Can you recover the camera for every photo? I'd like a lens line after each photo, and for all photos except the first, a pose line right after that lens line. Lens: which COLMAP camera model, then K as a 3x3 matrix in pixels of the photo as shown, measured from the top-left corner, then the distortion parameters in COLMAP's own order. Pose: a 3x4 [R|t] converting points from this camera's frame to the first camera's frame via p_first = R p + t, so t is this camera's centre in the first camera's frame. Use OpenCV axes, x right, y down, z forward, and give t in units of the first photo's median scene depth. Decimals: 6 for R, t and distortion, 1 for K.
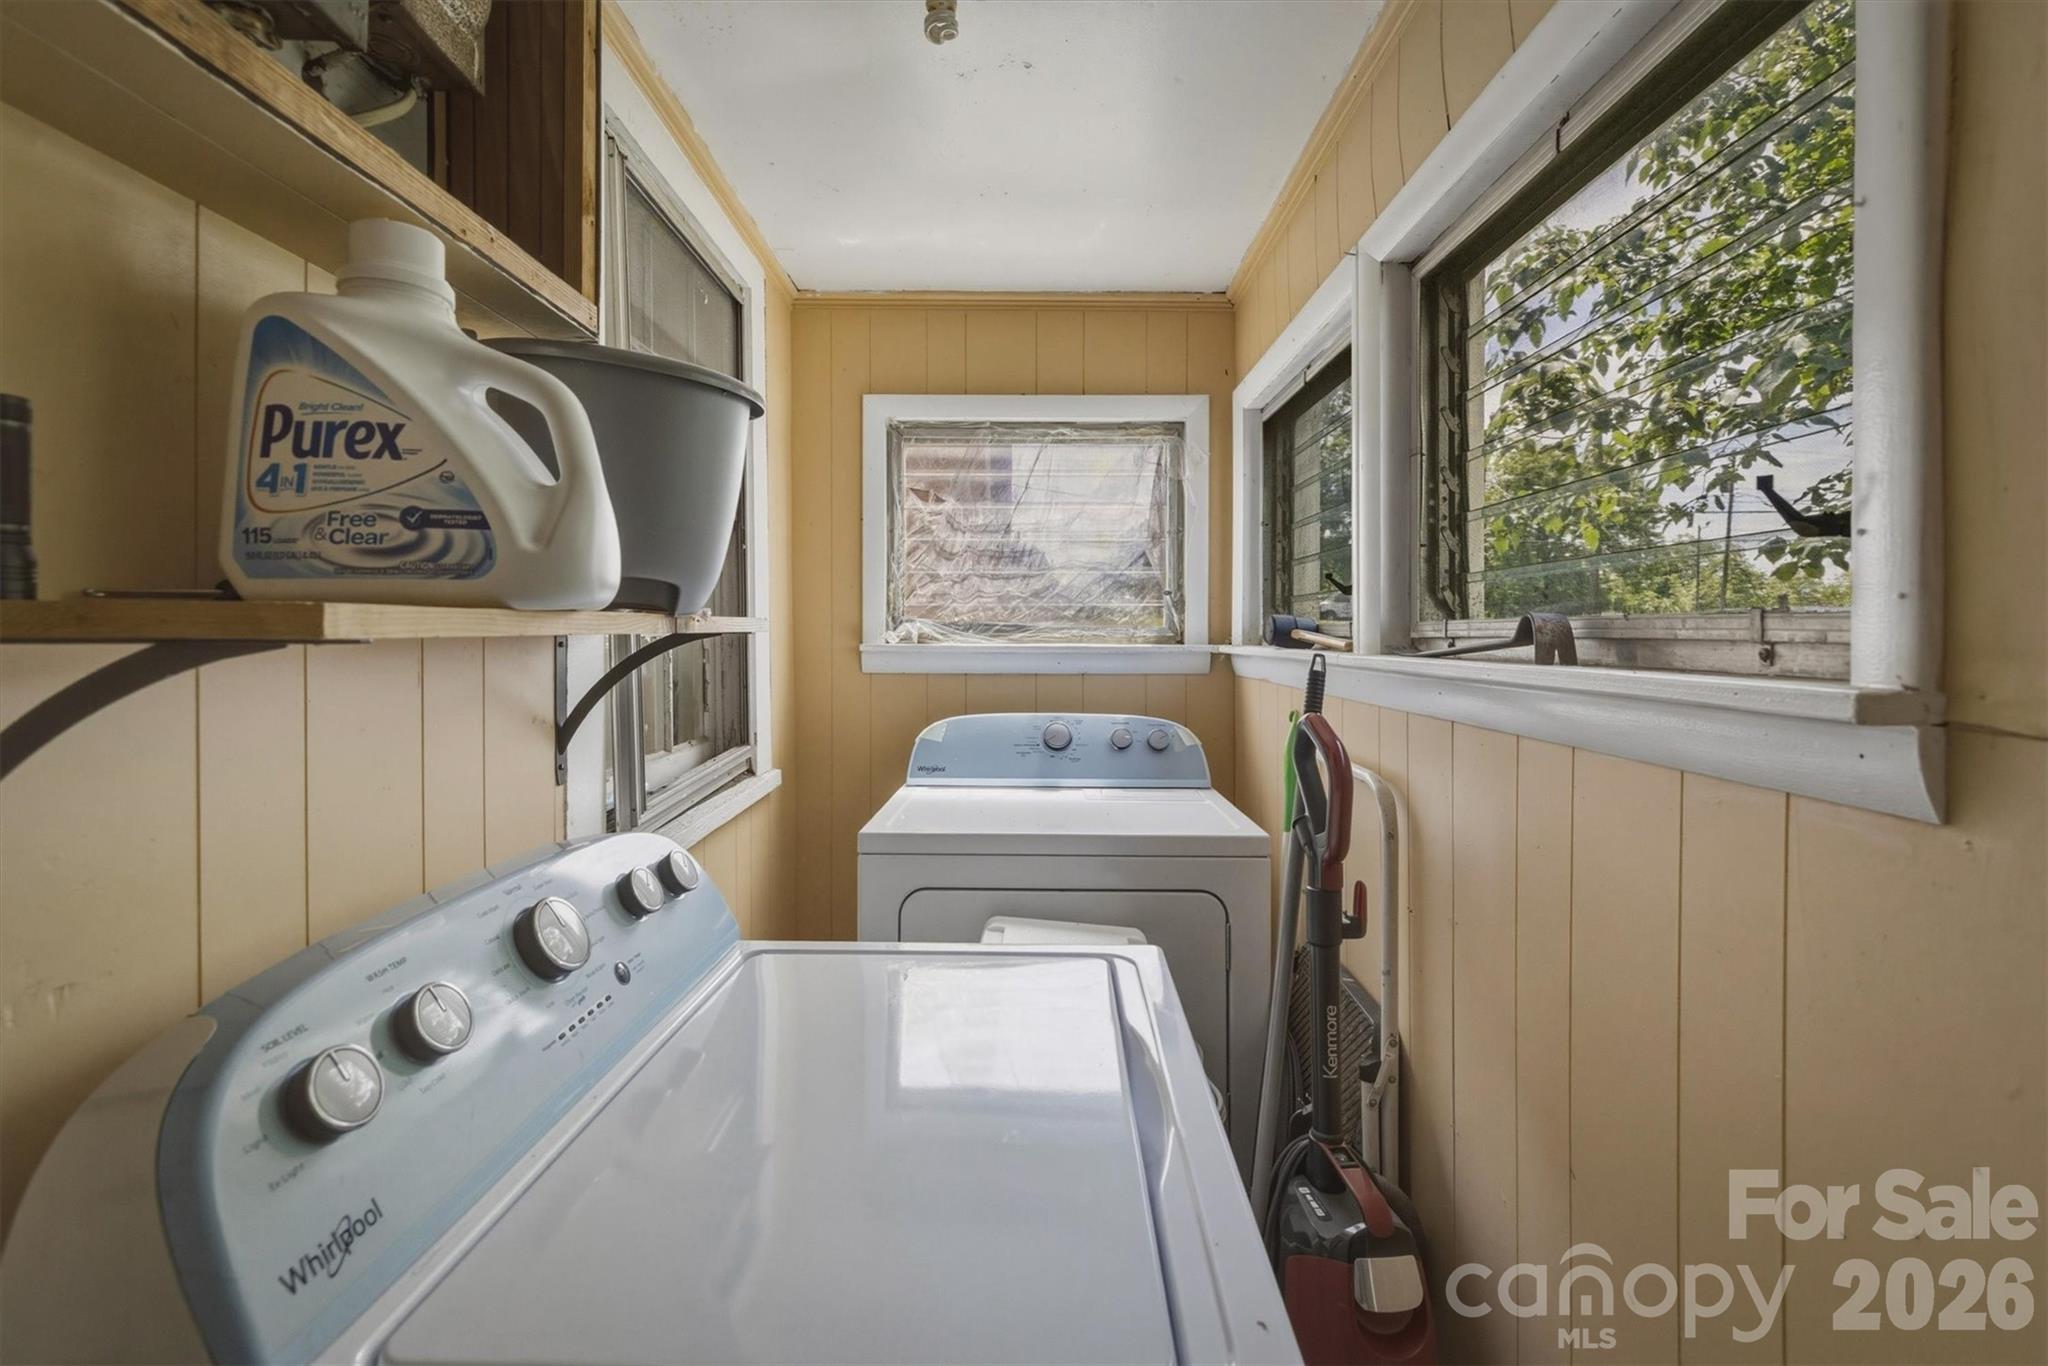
lens RADIAL K [[912.9, 0, 1022.1], [0, 912.9, 636.6], [0, 0, 1]] dist [0.002078, 0.000126]
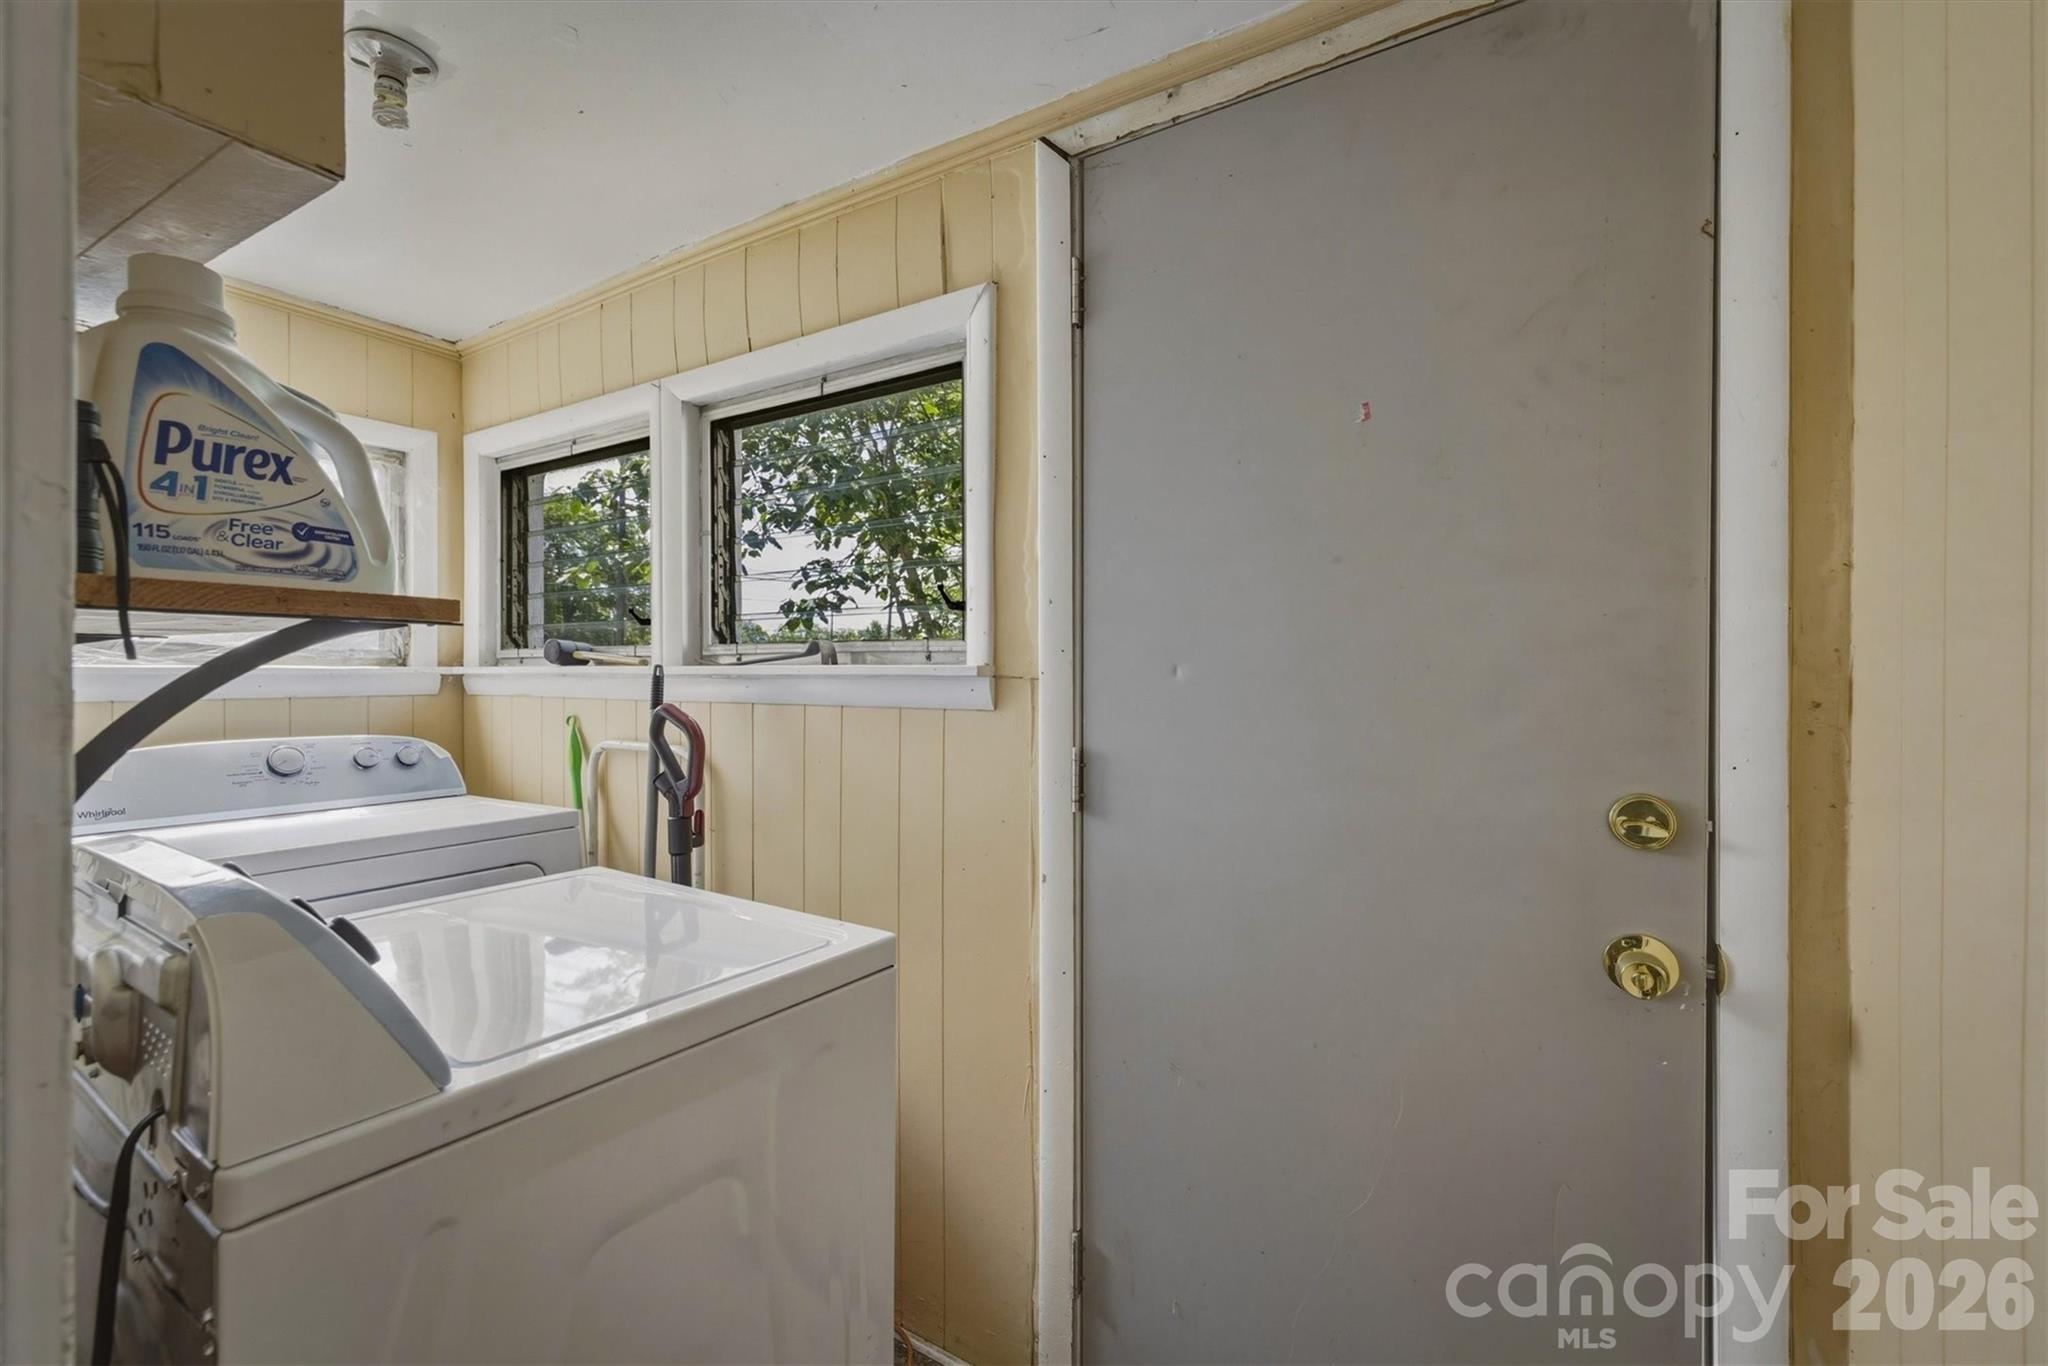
lens RADIAL K [[852.3, 0, 1024.0], [0, 852.3, 683.0], [0, 0, 1]] dist [0.001650, 0.000238]
pose [[0.540178, -0.013854, 0.841437, -1.138980], [0.003876, 0.999895, 0.013975, 0.071124], [-0.841542, -0.004287, 0.540175, -0.510812]]
